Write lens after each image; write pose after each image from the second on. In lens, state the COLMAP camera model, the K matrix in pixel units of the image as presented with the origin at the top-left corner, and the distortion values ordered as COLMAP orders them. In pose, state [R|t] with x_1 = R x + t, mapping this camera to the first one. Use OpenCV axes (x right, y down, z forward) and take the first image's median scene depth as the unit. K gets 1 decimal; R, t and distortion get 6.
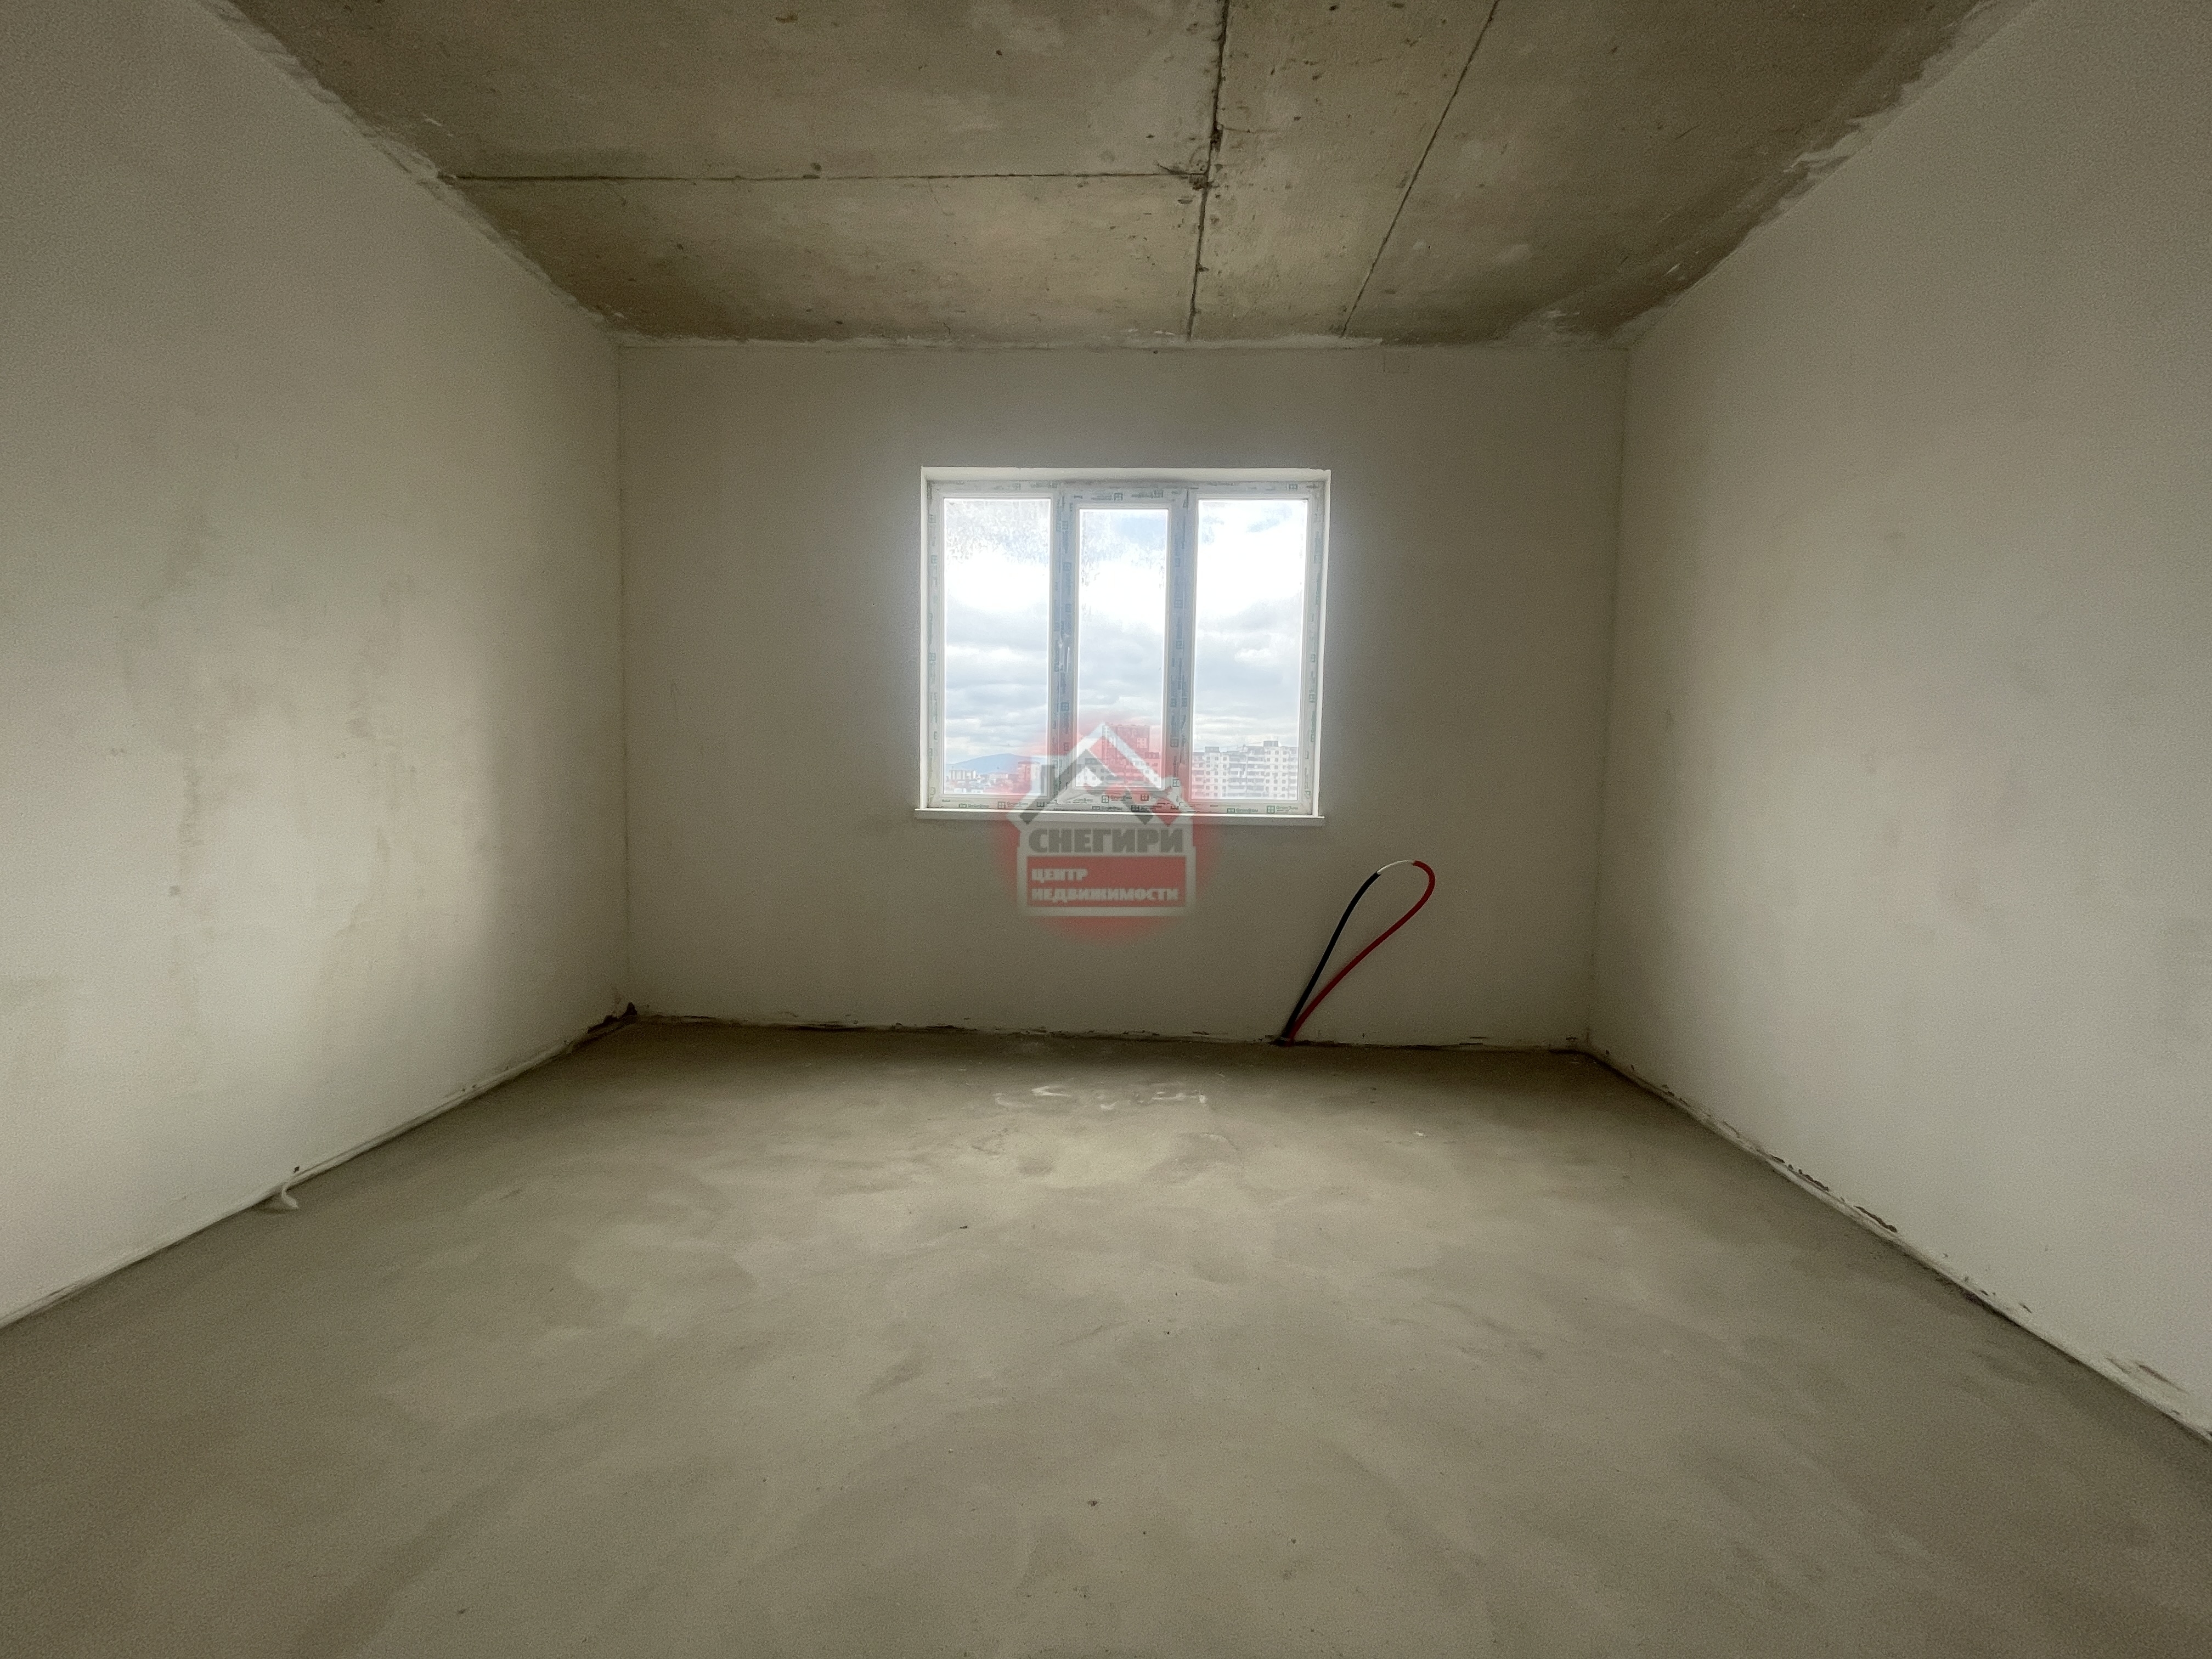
lens RADIAL K [[886.8, 0, 1098.3], [0, 886.8, 838.2], [0, 0, 1]] dist [-0.003060, 0.000297]
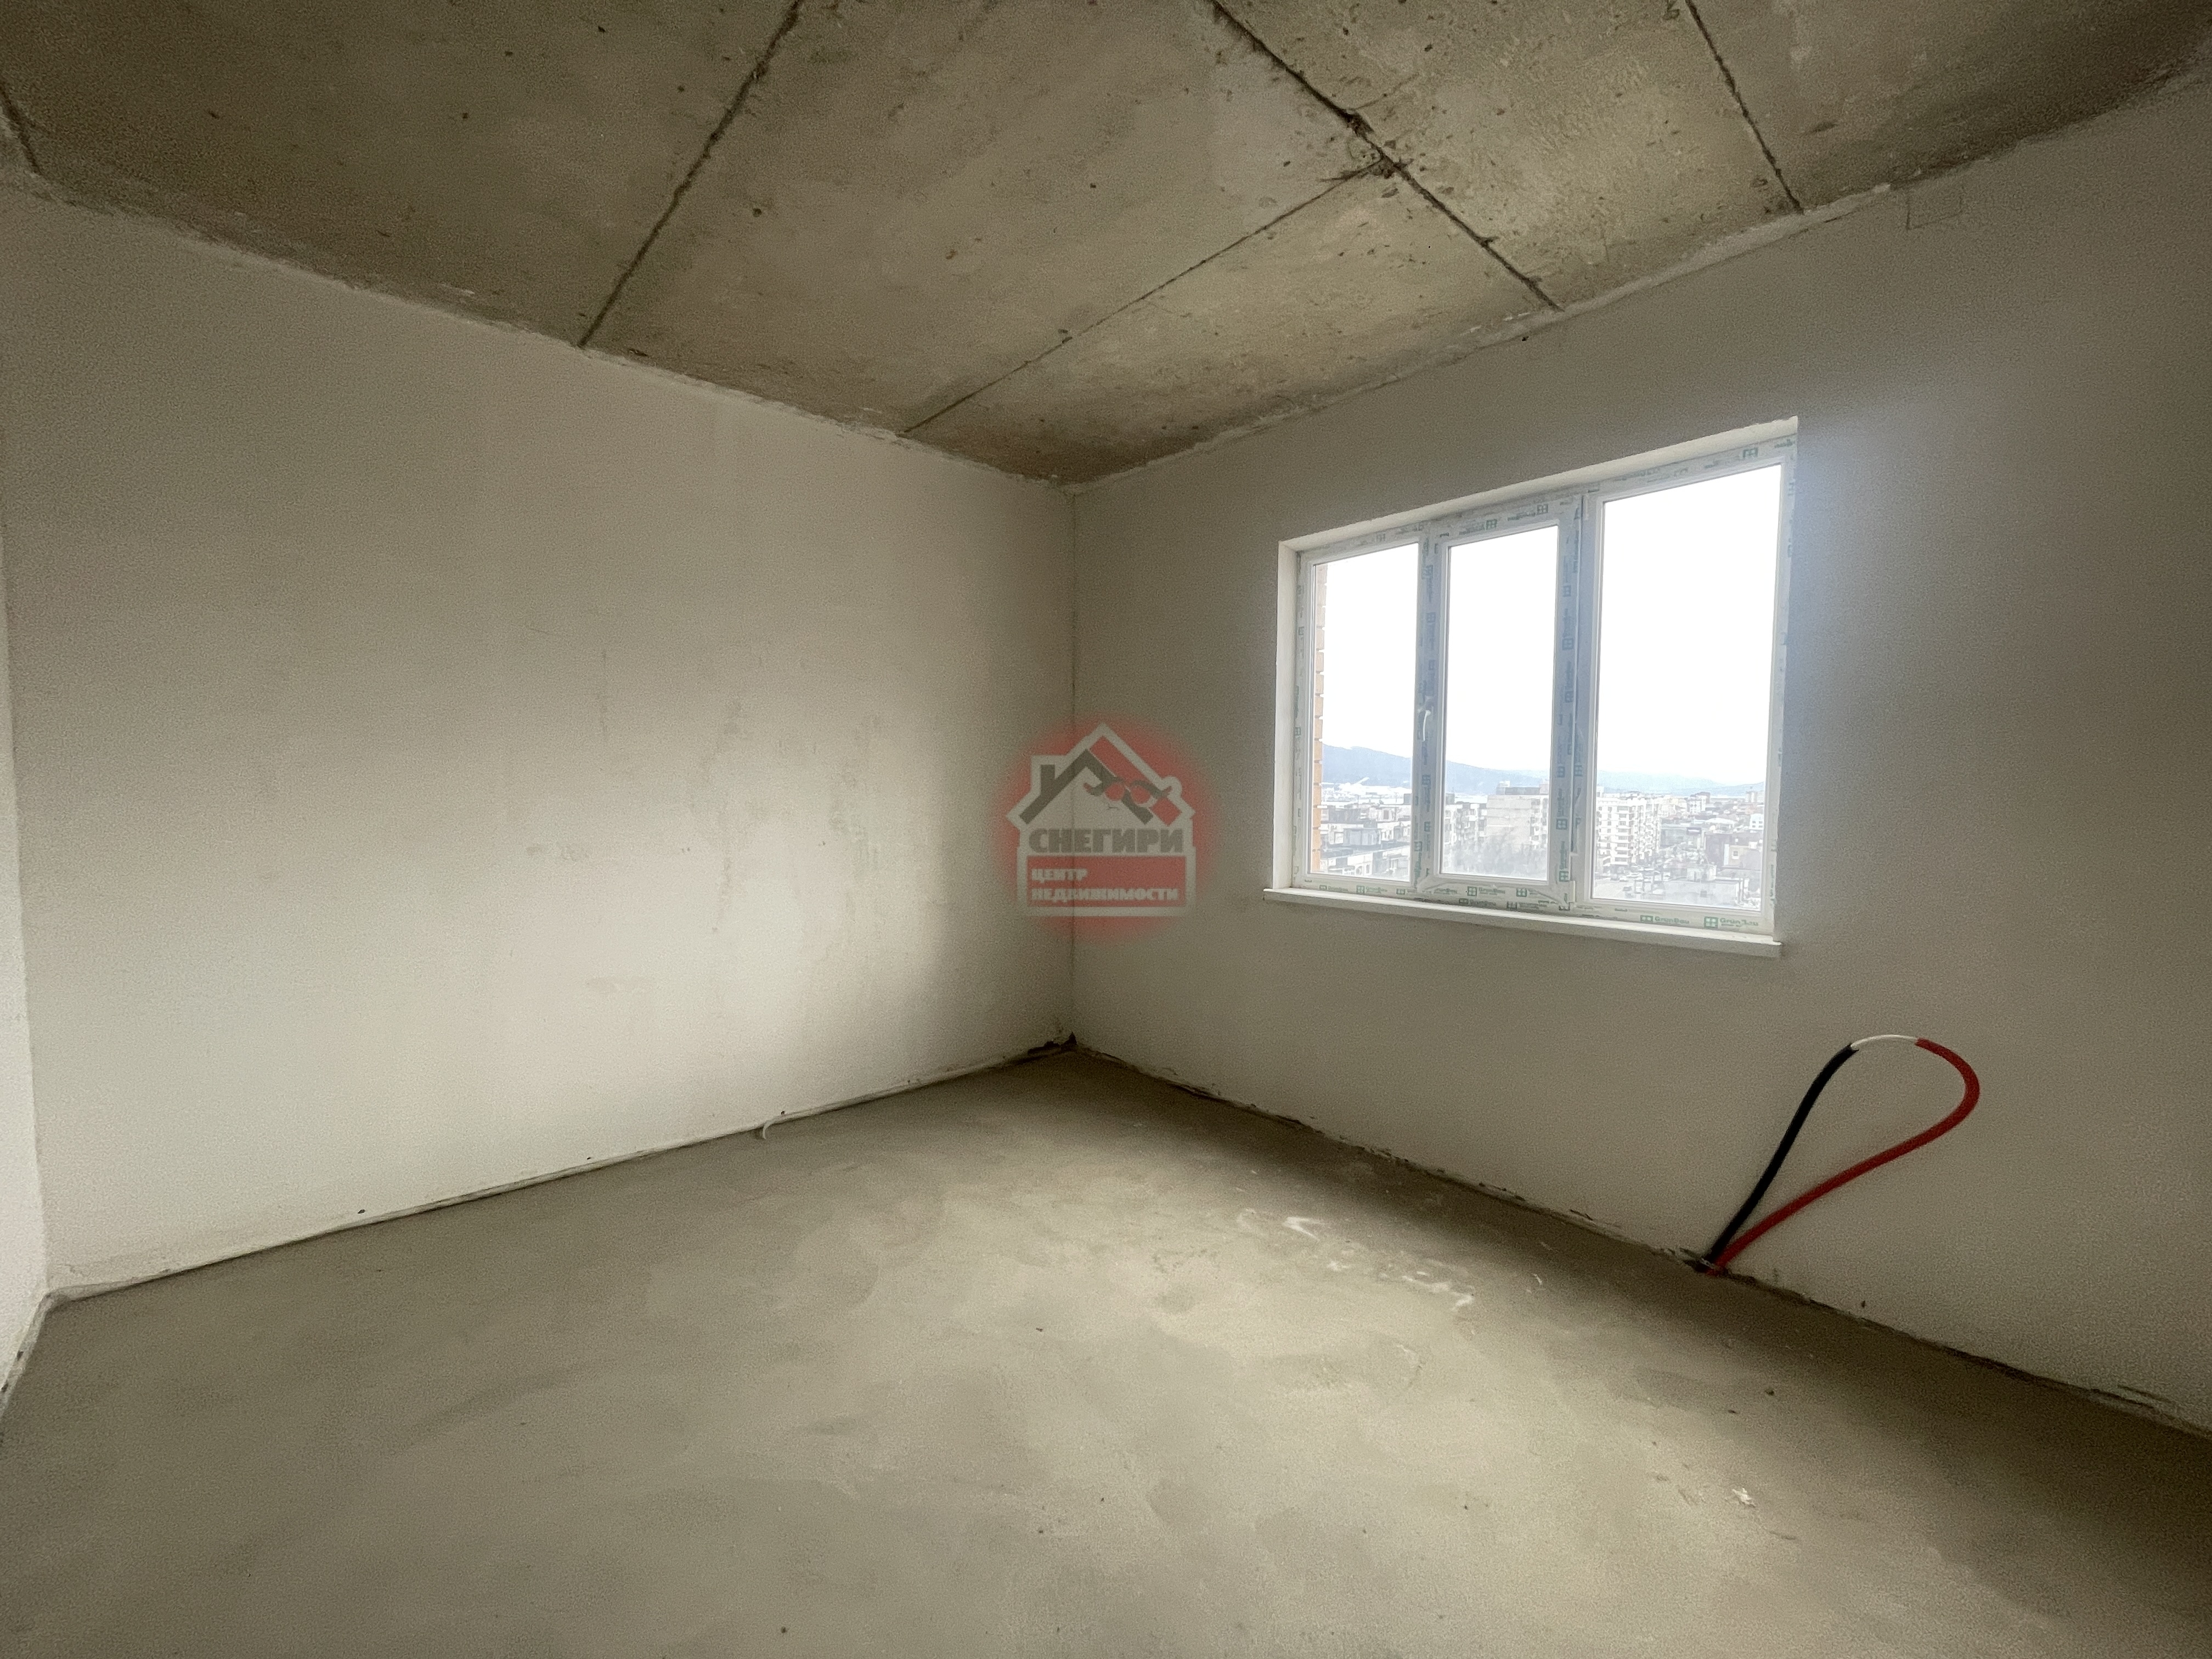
lens RADIAL K [[887.7, 0, 1101.0], [0, 887.7, 838.7], [0, 0, 1]] dist [-0.020696, 0.013510]
pose [[0.699315, 0.026619, -0.714318, 0.409577], [-0.045431, 0.998941, -0.007251, -0.083337], [0.713369, 0.037523, 0.699784, 0.208723]]
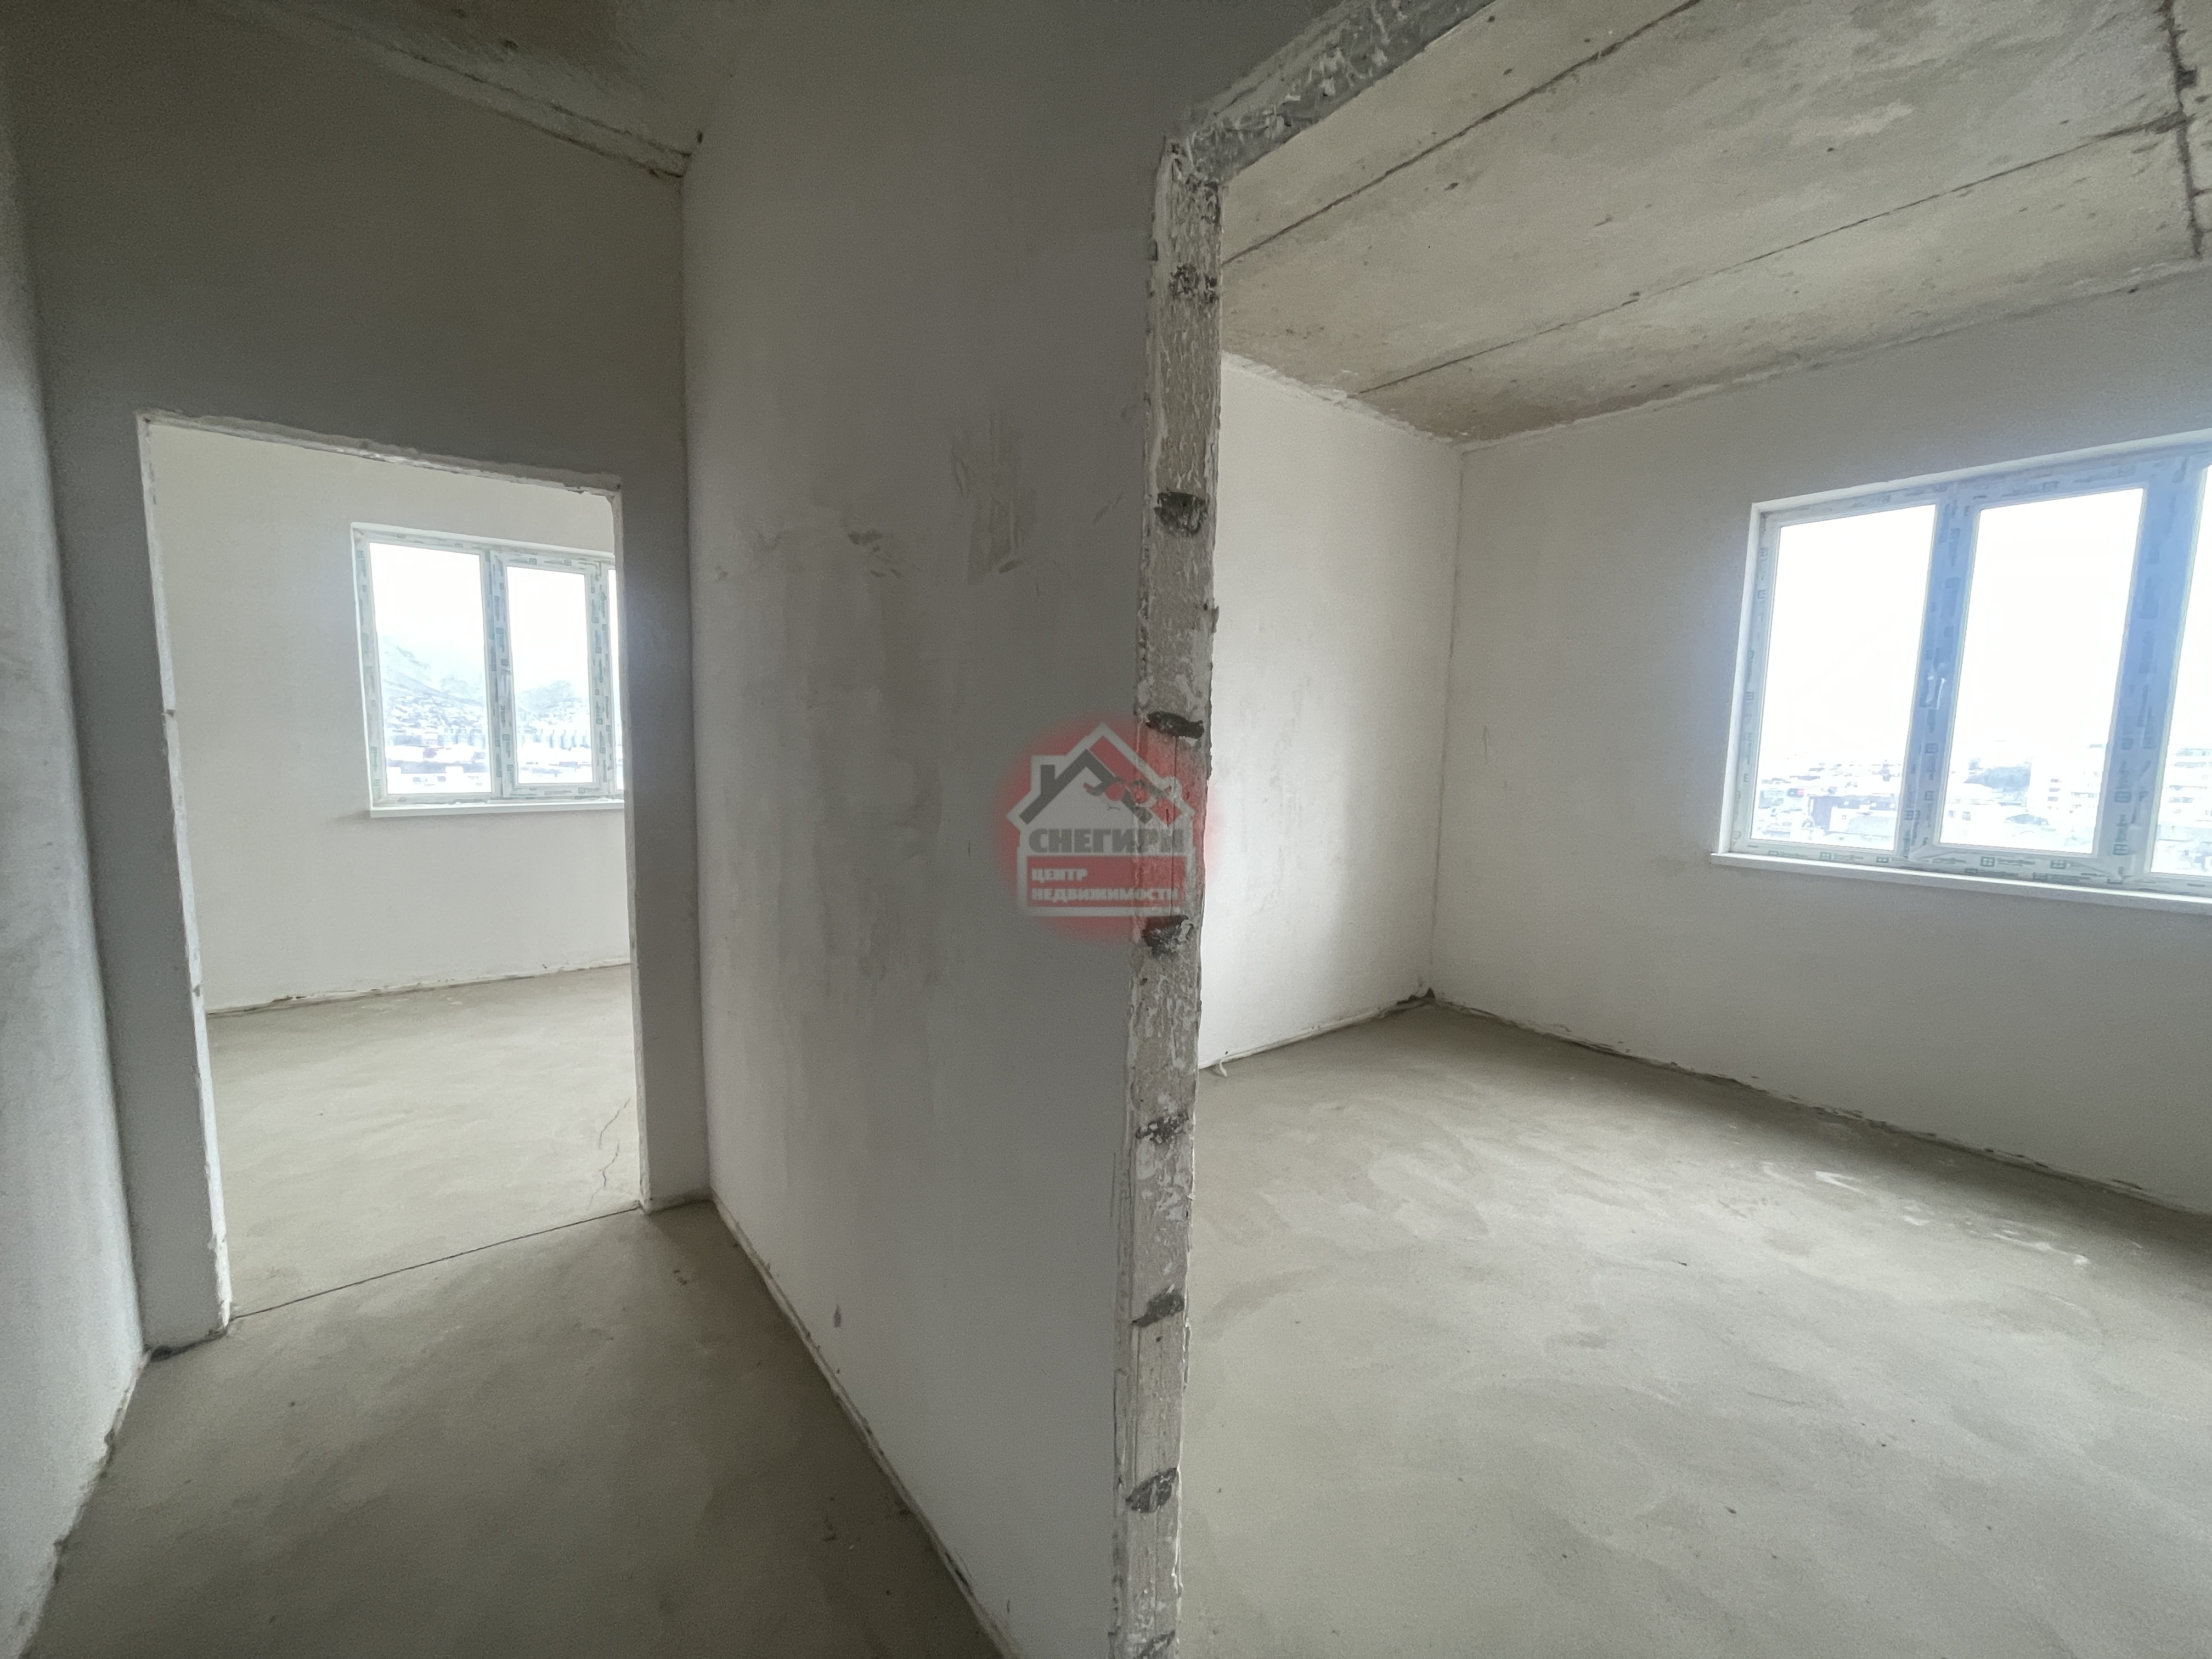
lens RADIAL K [[888.2, 0, 1102.7], [0, 888.2, 838.8], [0, 0, 1]] dist [-0.000235, -0.000152]
pose [[0.645518, 0.079117, -0.759636, 0.119241], [-0.061977, 0.996766, 0.051147, -0.066093], [0.761226, 0.014064, 0.648334, -0.180386]]
